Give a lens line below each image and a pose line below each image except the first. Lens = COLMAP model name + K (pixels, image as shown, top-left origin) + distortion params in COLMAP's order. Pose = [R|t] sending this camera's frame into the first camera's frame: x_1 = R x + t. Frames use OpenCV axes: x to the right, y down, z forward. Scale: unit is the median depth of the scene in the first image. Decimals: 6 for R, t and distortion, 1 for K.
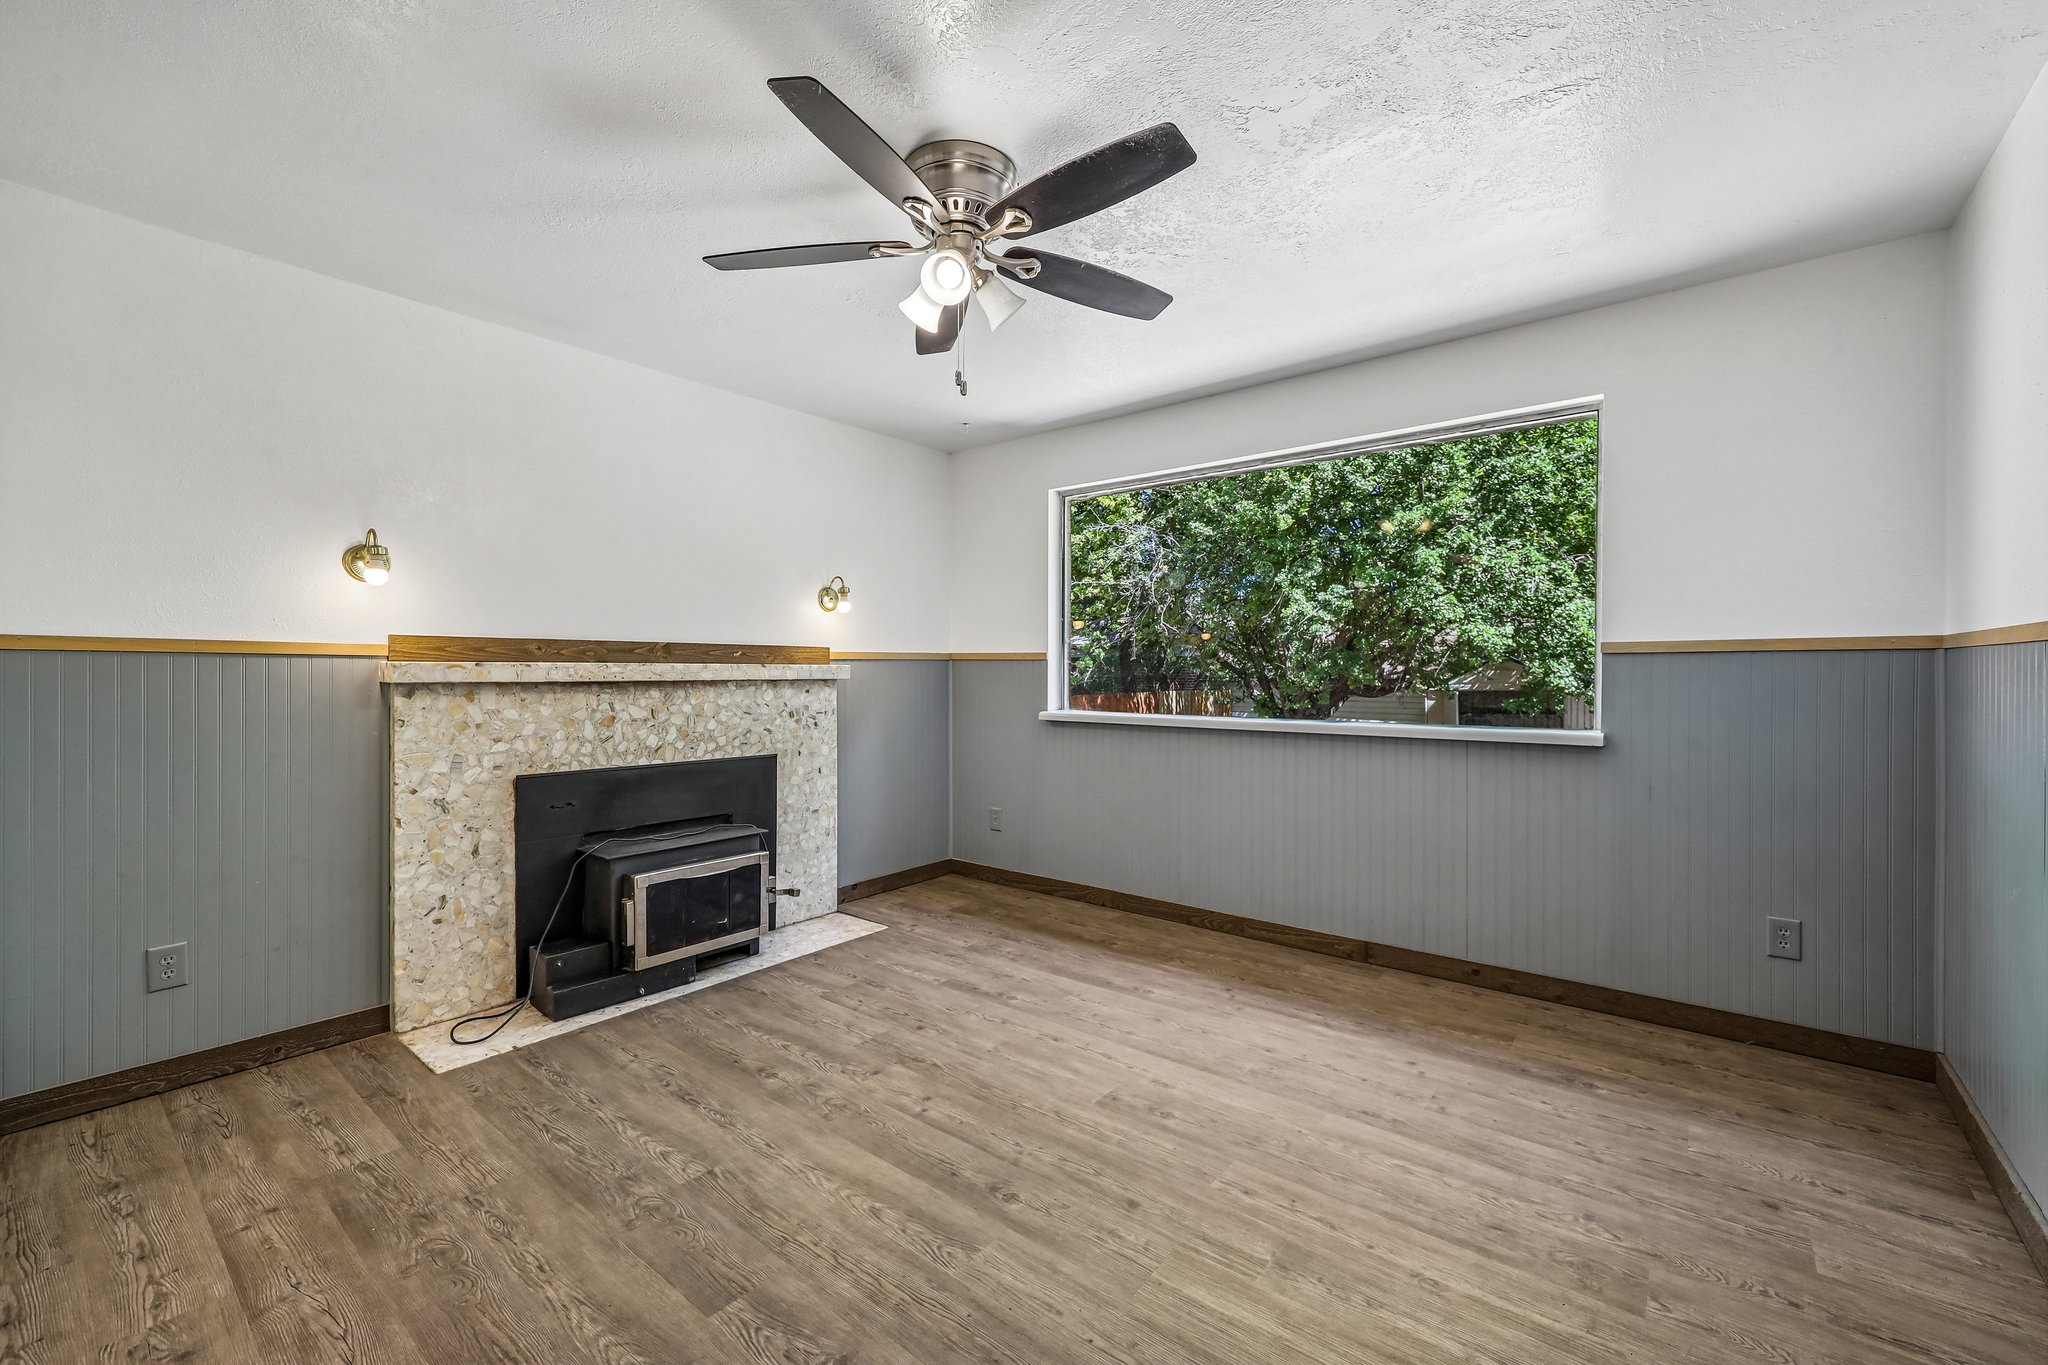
lens RADIAL K [[839.8, 0, 1027.9], [0, 839.8, 675.9], [0, 0, 1]] dist [0.001037, 0.000206]
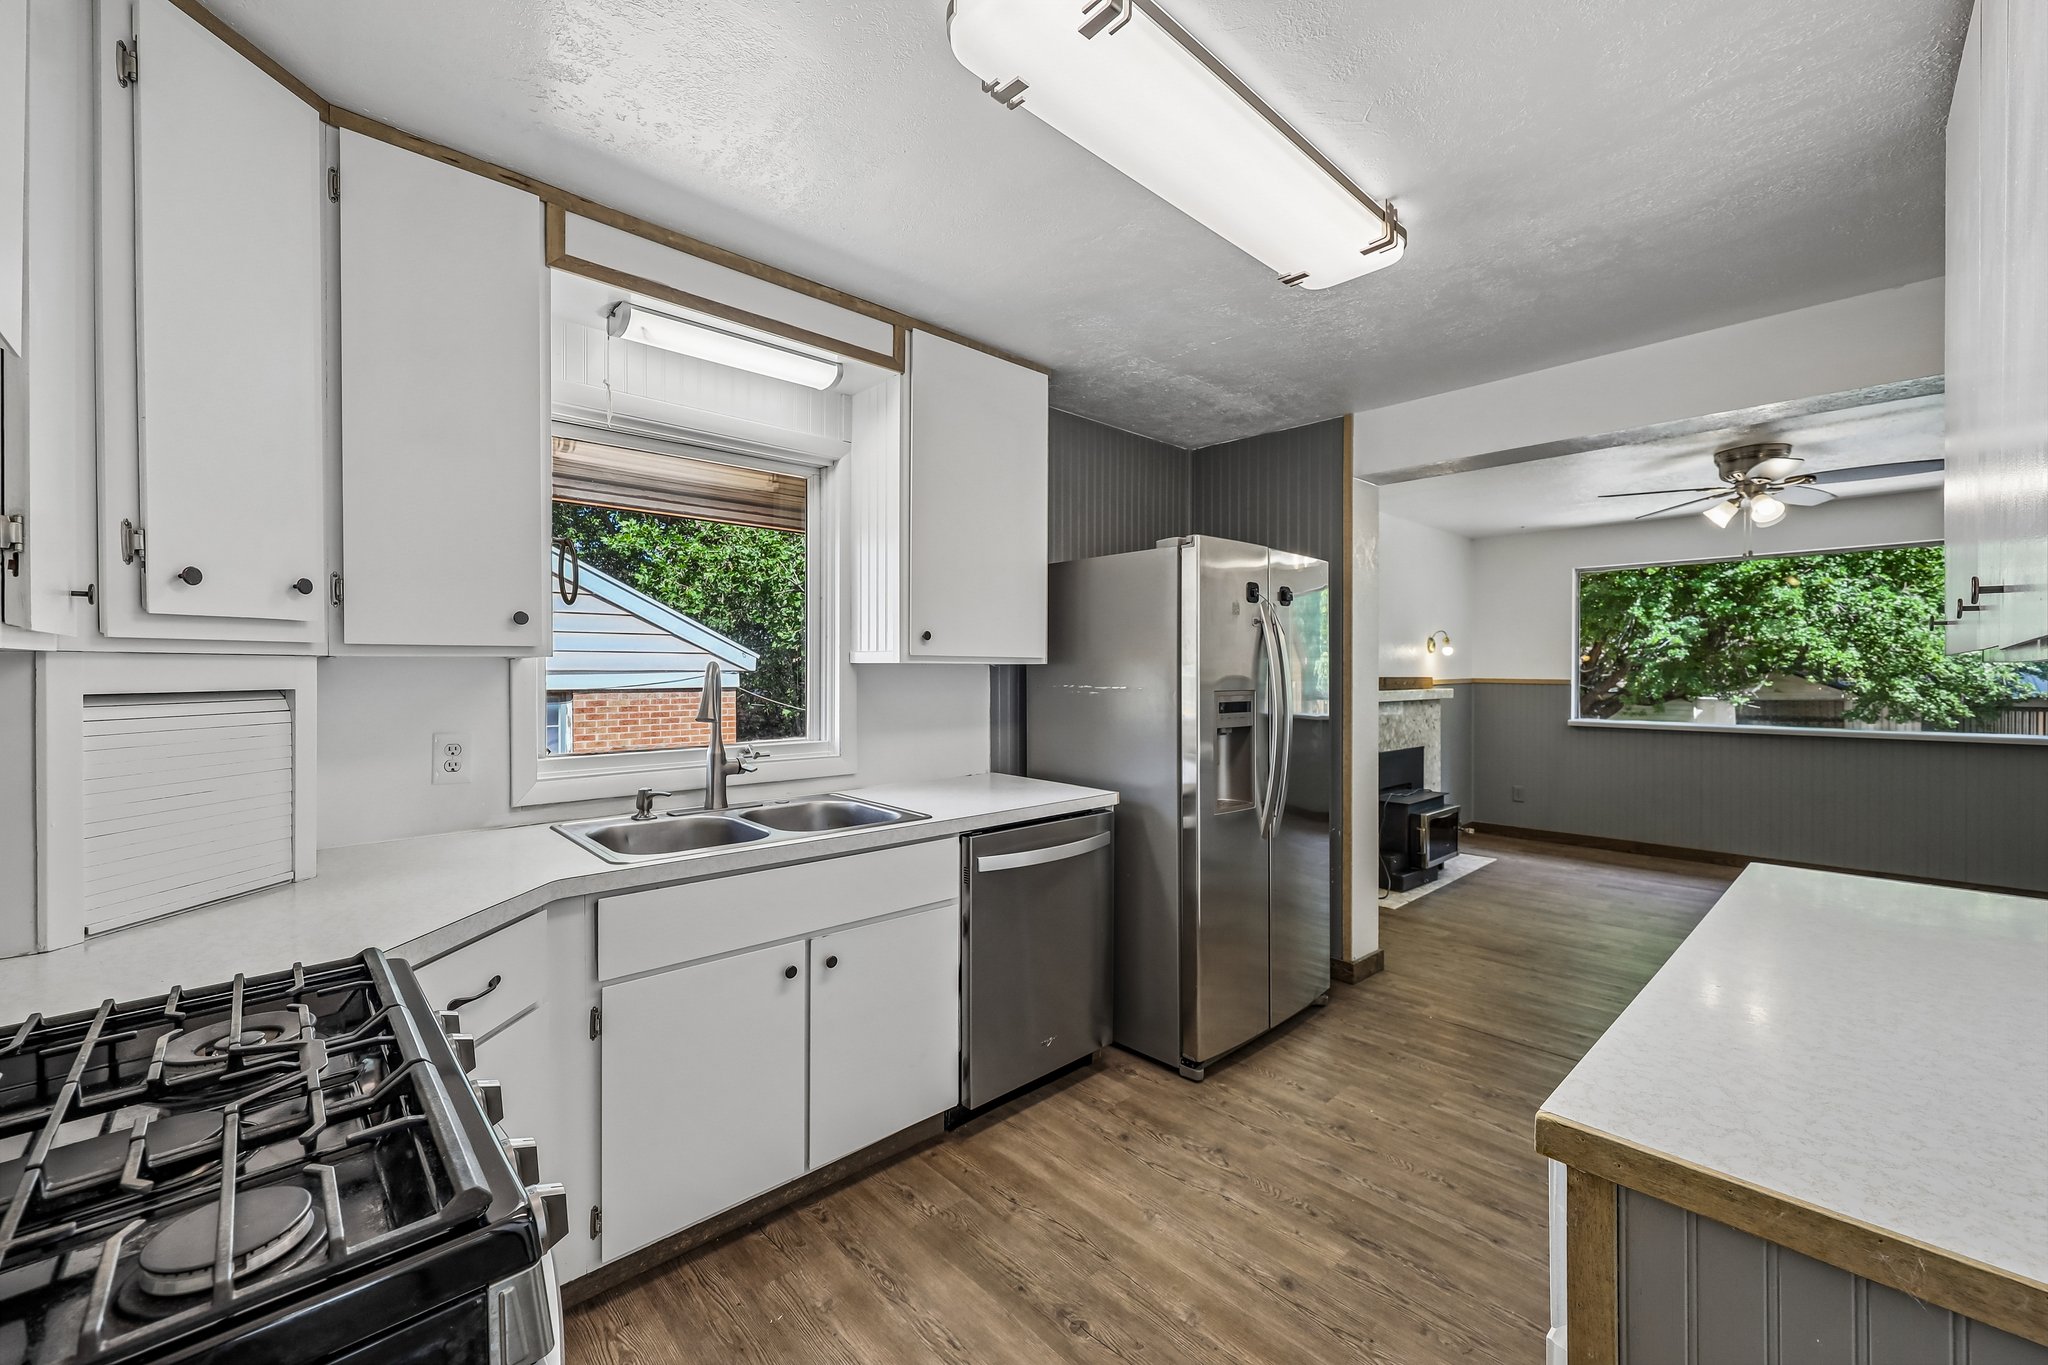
lens RADIAL K [[821.7, 0, 1033.3], [0, 821.7, 677.6], [0, 0, 1]] dist [0.004150, 0.000456]
pose [[0.991568, 0.000701, -0.129582, -1.057358], [-0.000375, 0.999997, 0.002544, -0.049465], [0.129584, -0.002474, 0.991565, -0.801464]]
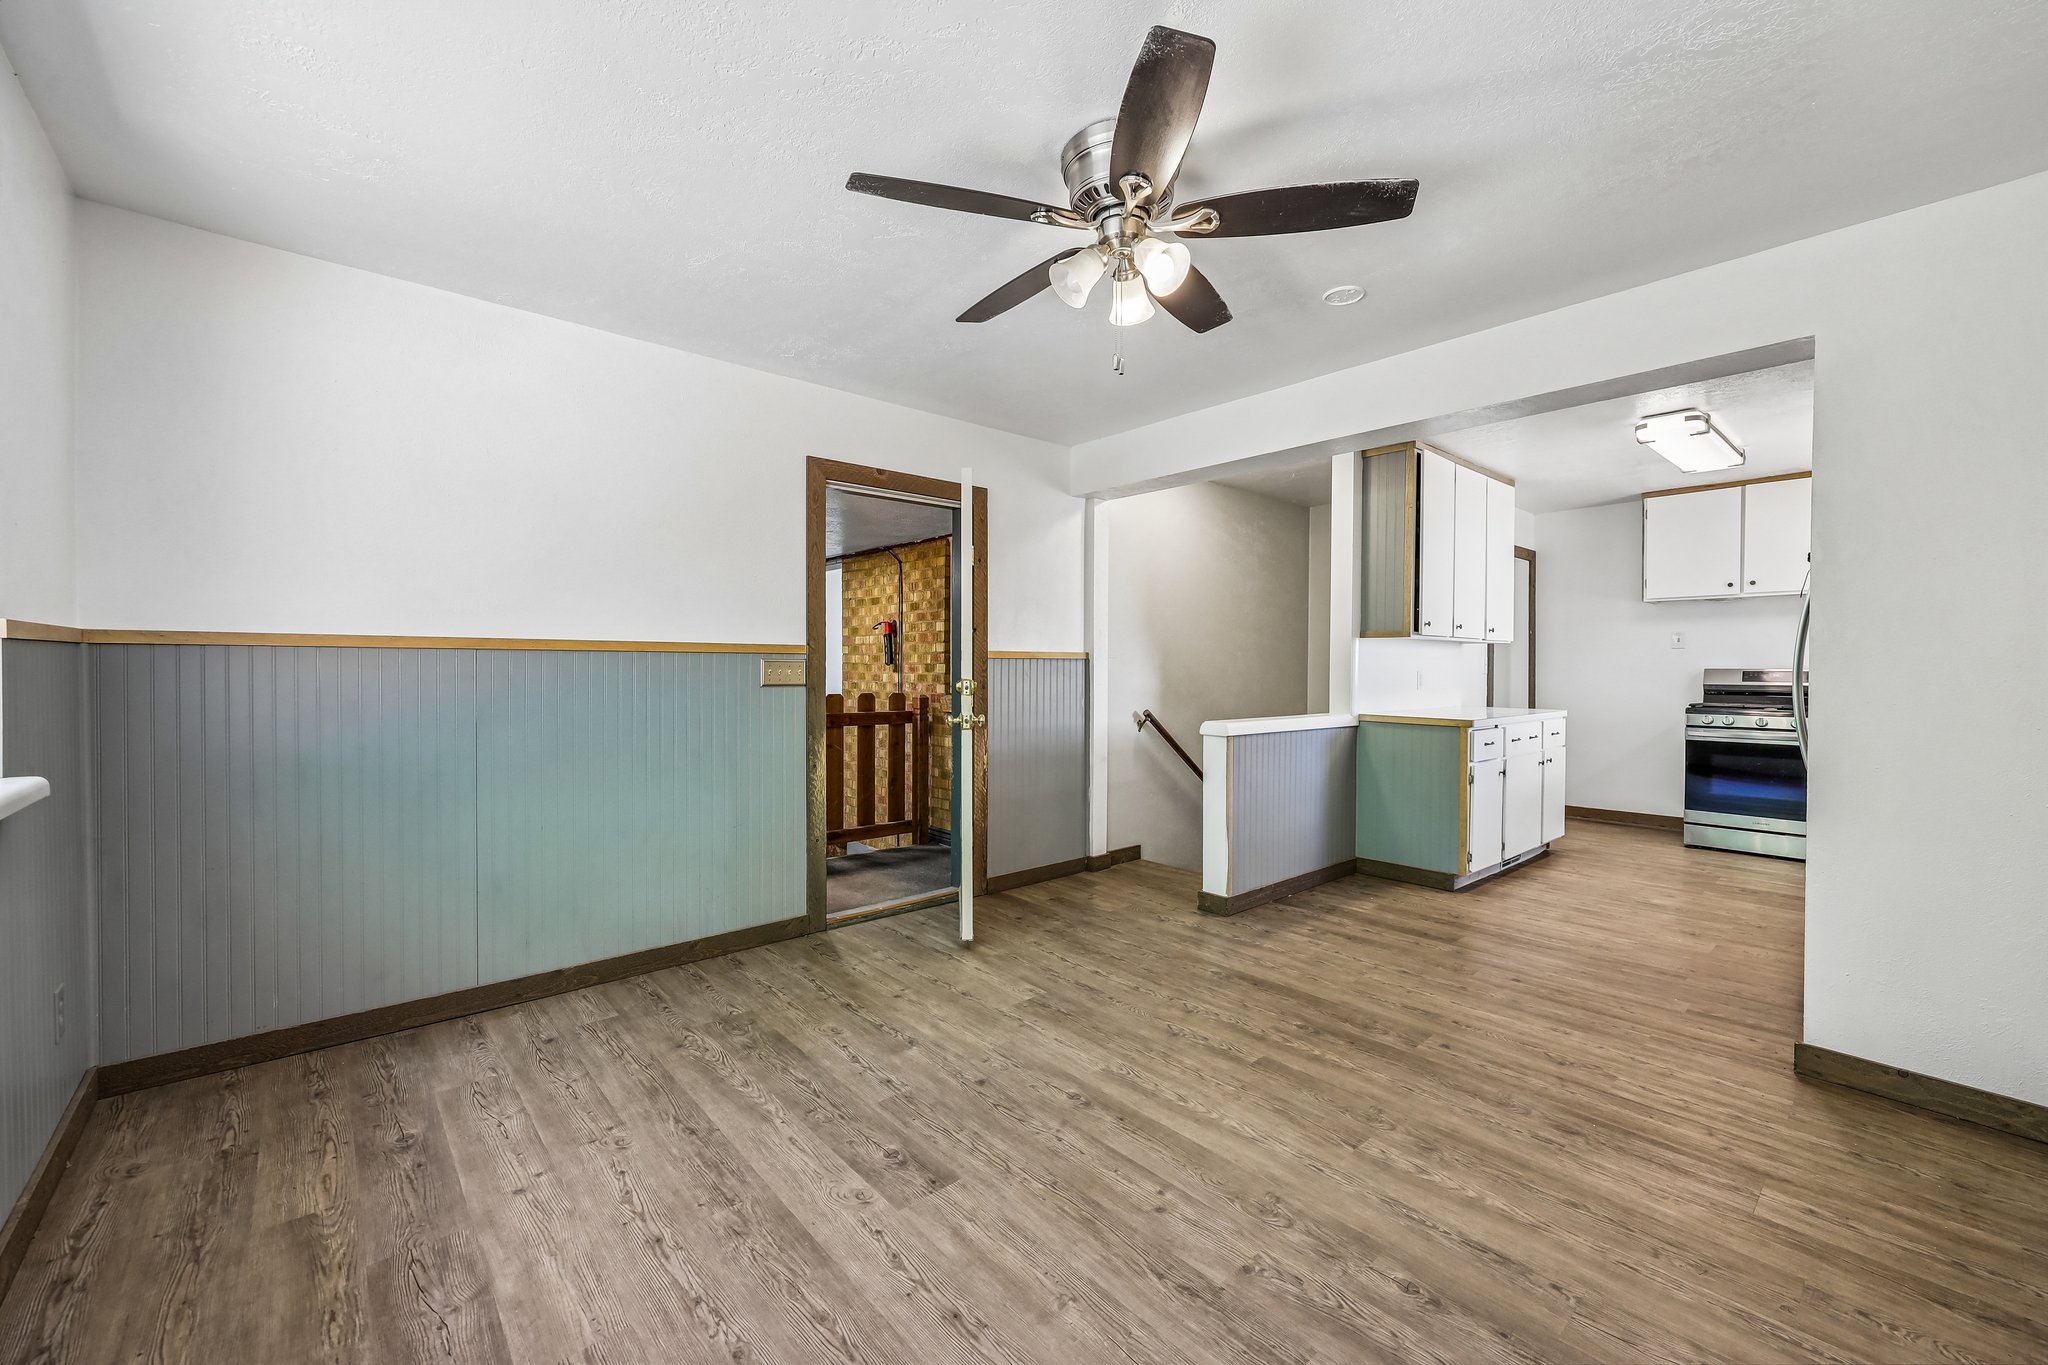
lens RADIAL K [[813.1, 0, 1019.5], [0, 813.1, 675.7], [0, 0, 1]] dist [-0.001589, -0.000071]
pose [[-0.983842, -0.002827, 0.179017, -0.097178], [0.000034, 0.999872, 0.015974, -0.011450], [-0.179040, 0.015722, -0.983716, 1.378304]]
